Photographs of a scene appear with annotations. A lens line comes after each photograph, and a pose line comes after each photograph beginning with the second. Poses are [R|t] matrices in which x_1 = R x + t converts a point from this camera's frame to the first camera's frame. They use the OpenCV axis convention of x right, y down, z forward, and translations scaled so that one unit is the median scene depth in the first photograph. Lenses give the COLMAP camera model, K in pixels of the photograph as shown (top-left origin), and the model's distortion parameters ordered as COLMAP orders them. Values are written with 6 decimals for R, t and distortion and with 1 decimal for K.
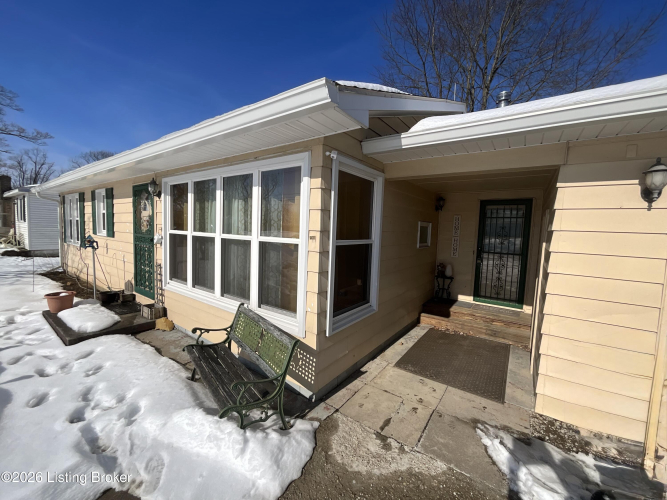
lens RADIAL K [[268.8, 0, 334.4], [0, 268.8, 248.8], [0, 0, 1]] dist [0.002388, -0.000947]
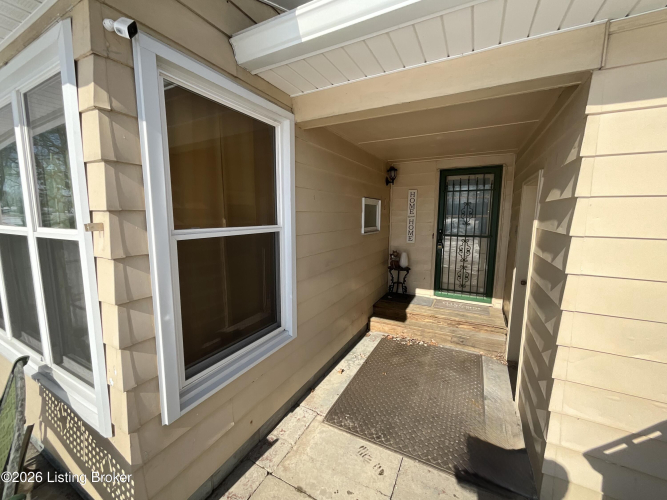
lens RADIAL K [[268.8, 0, 331.4], [0, 268.8, 248.6], [0, 0, 1]] dist [0.002388, -0.000947]
pose [[0.991000, -0.048834, 0.124636, 0.136821], [0.042133, 0.997550, 0.055845, -0.008114], [-0.127058, -0.050091, 0.990630, 0.288069]]
